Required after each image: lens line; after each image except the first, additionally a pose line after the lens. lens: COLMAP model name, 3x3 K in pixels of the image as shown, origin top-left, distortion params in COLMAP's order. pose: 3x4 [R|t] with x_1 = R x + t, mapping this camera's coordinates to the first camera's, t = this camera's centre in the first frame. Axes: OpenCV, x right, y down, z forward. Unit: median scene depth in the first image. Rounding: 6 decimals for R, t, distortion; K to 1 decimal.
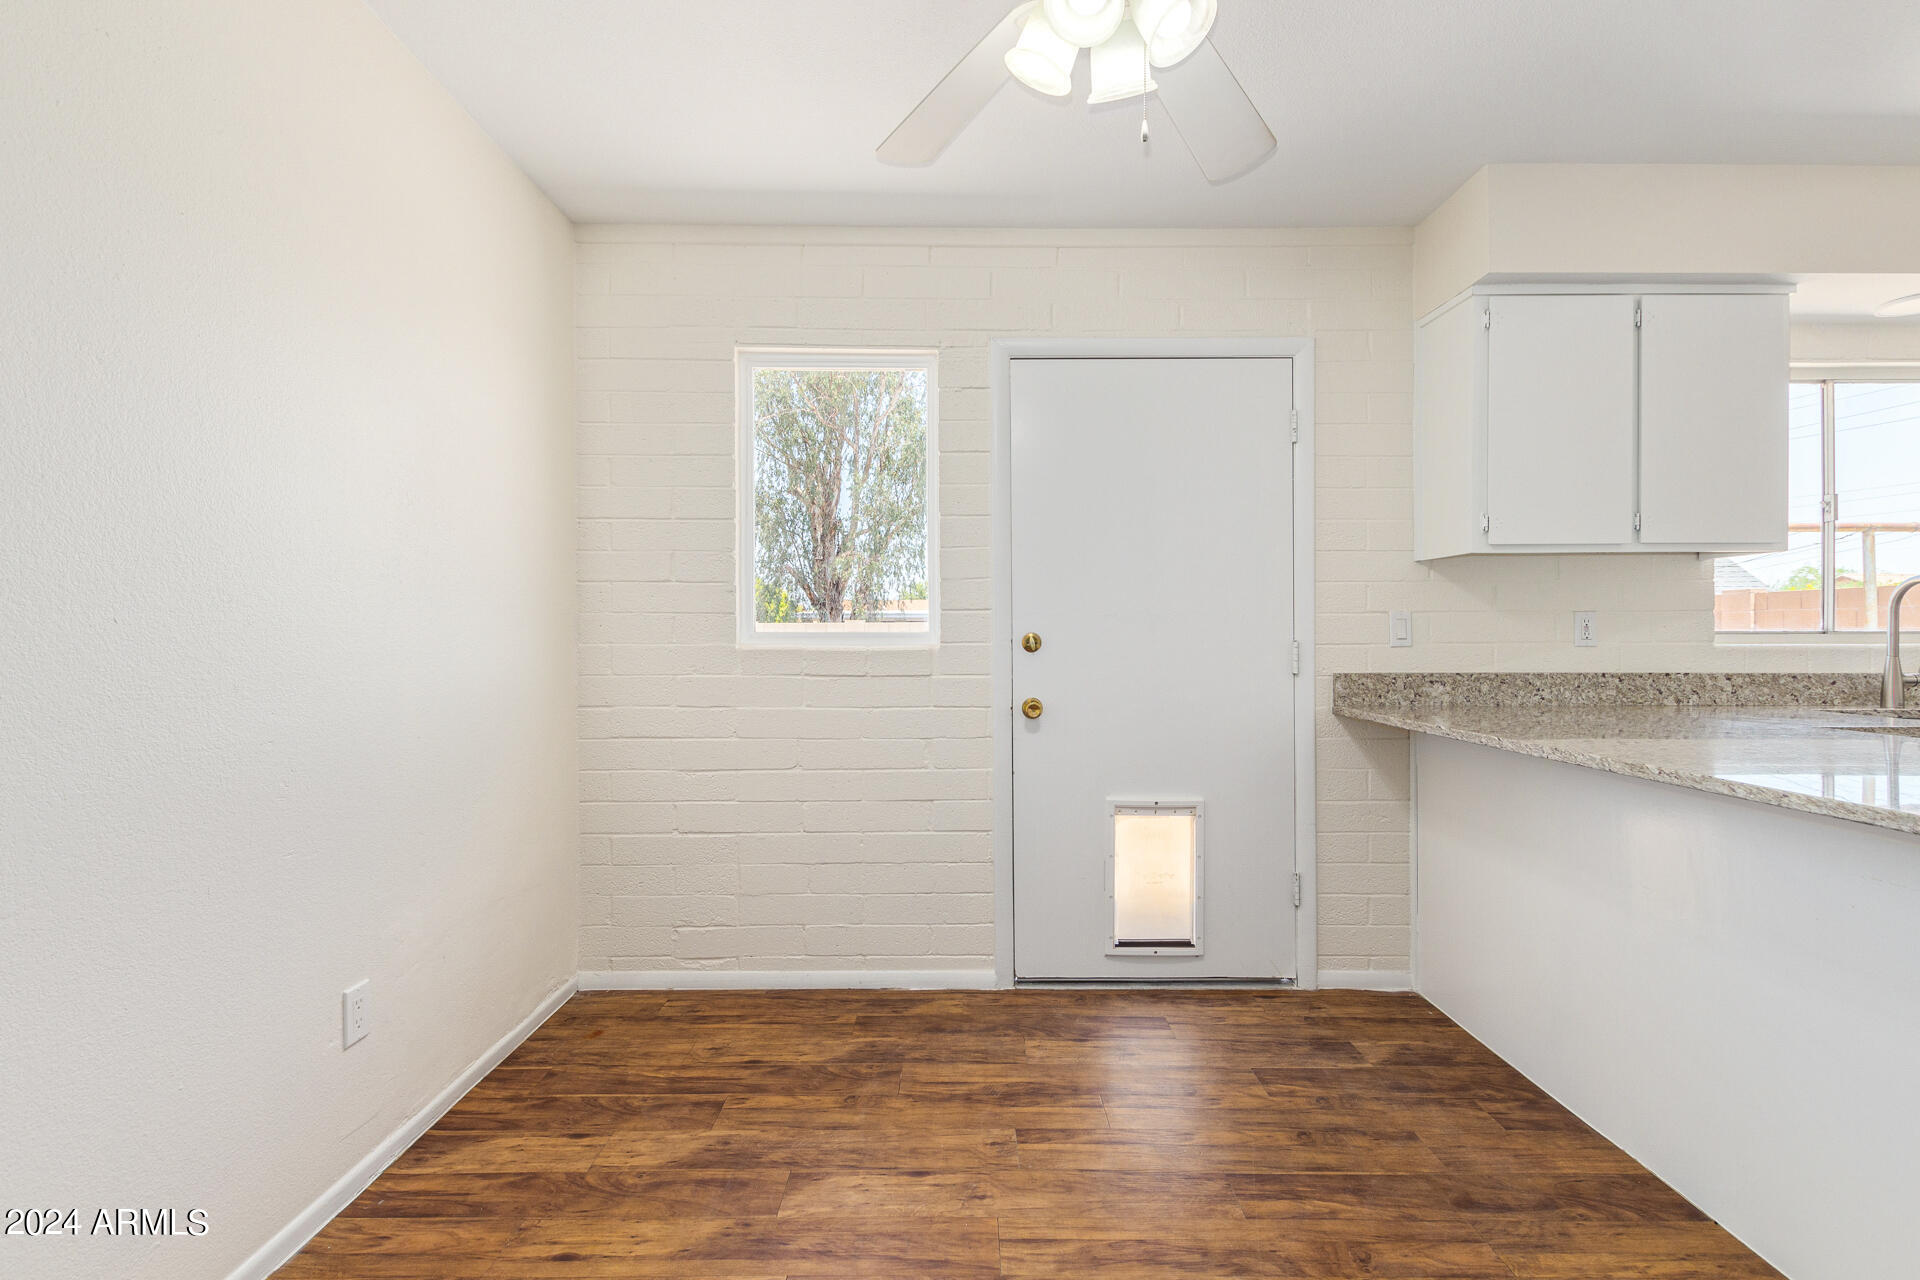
lens RADIAL K [[888.4, 0, 963.8], [0, 888.4, 642.1], [0, 0, 1]] dist [0.012484, -0.005362]
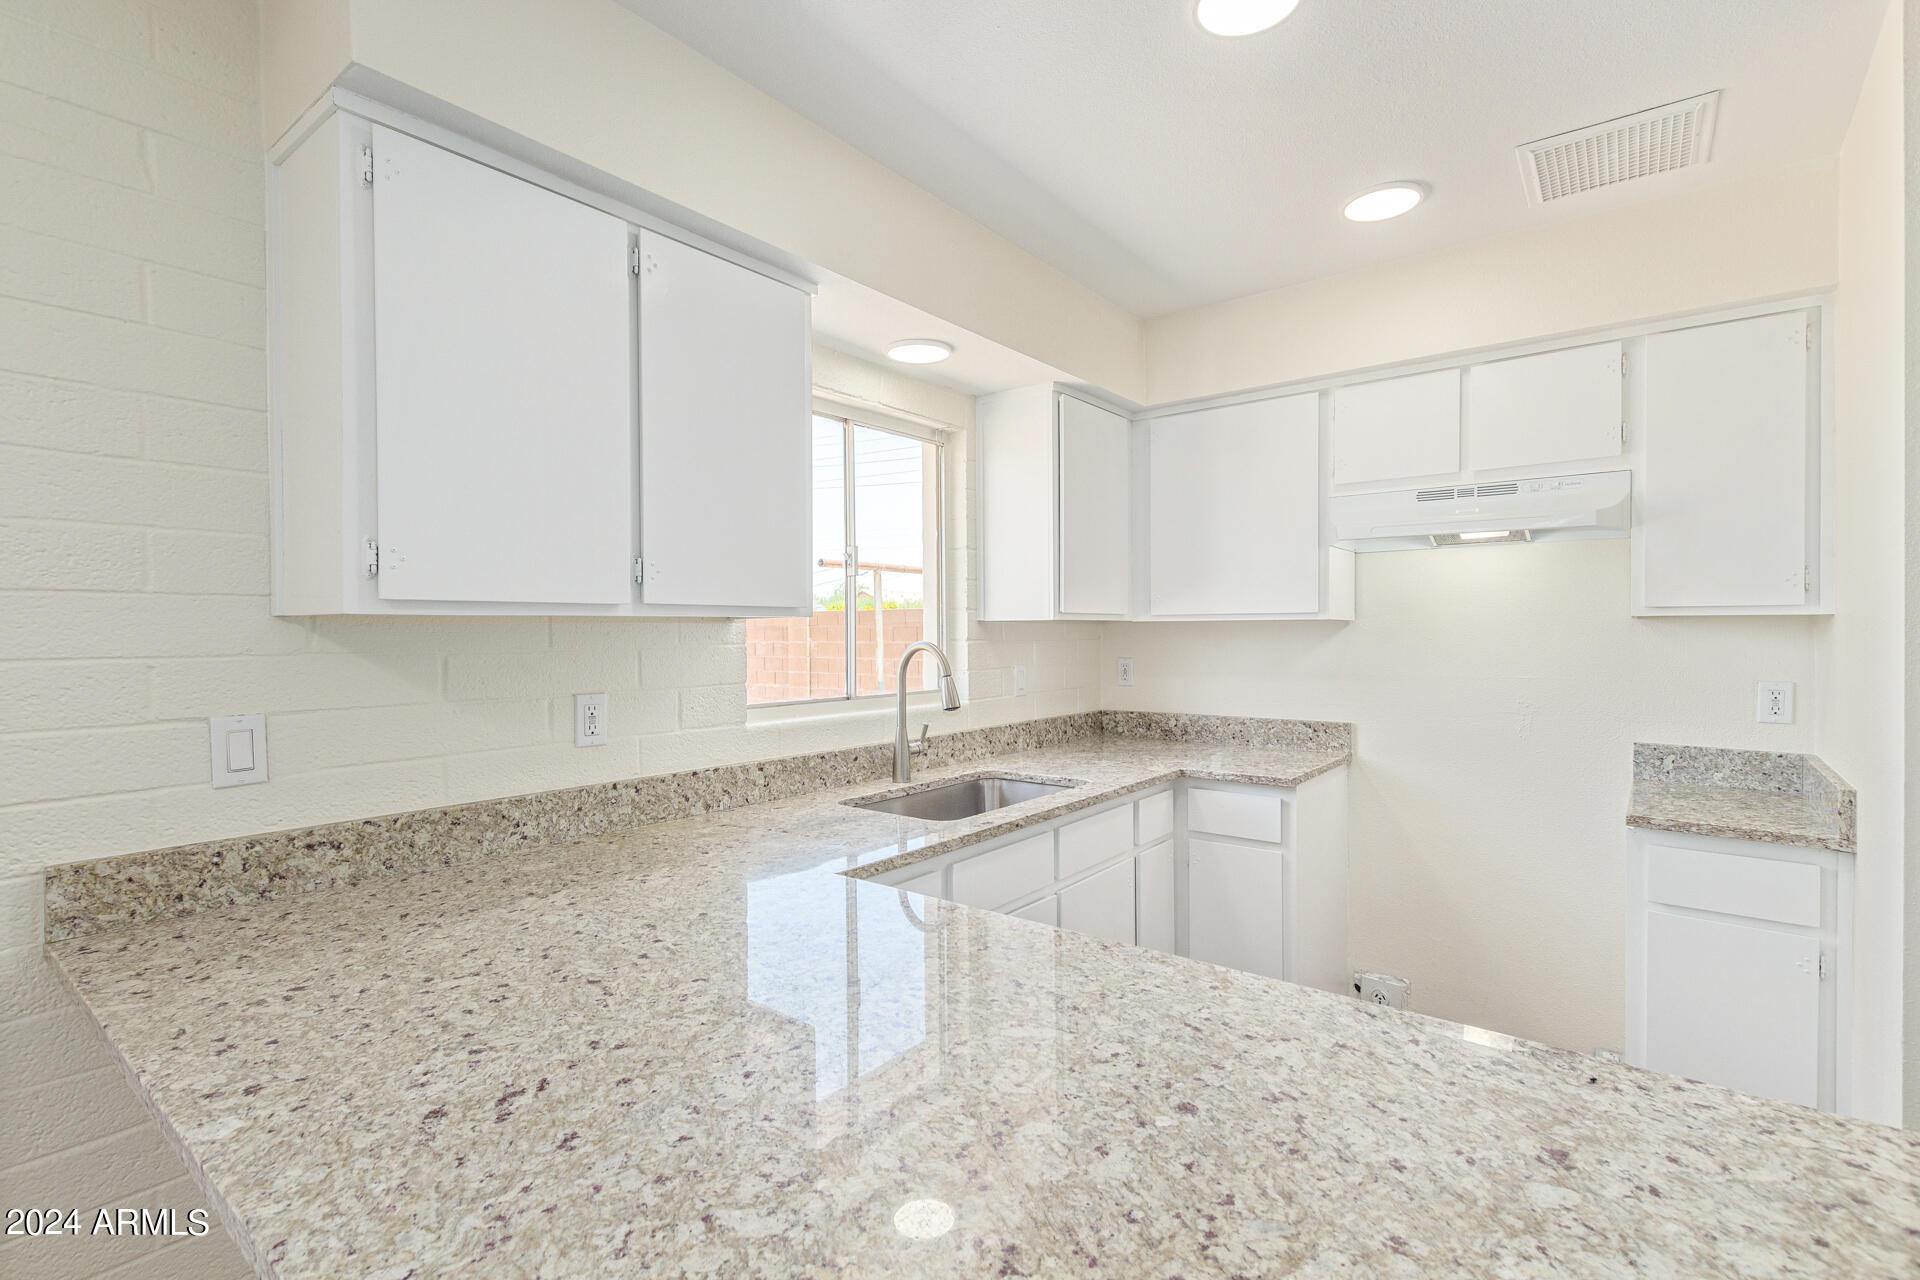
lens RADIAL K [[888.4, 0, 968.6], [0, 888.4, 636.6], [0, 0, 1]] dist [0.012484, -0.005362]
pose [[0.625160, -0.005977, 0.780474, 0.354046], [0.007711, 0.999969, 0.001481, -0.076985], [-0.780458, 0.005092, 0.625187, 0.360152]]
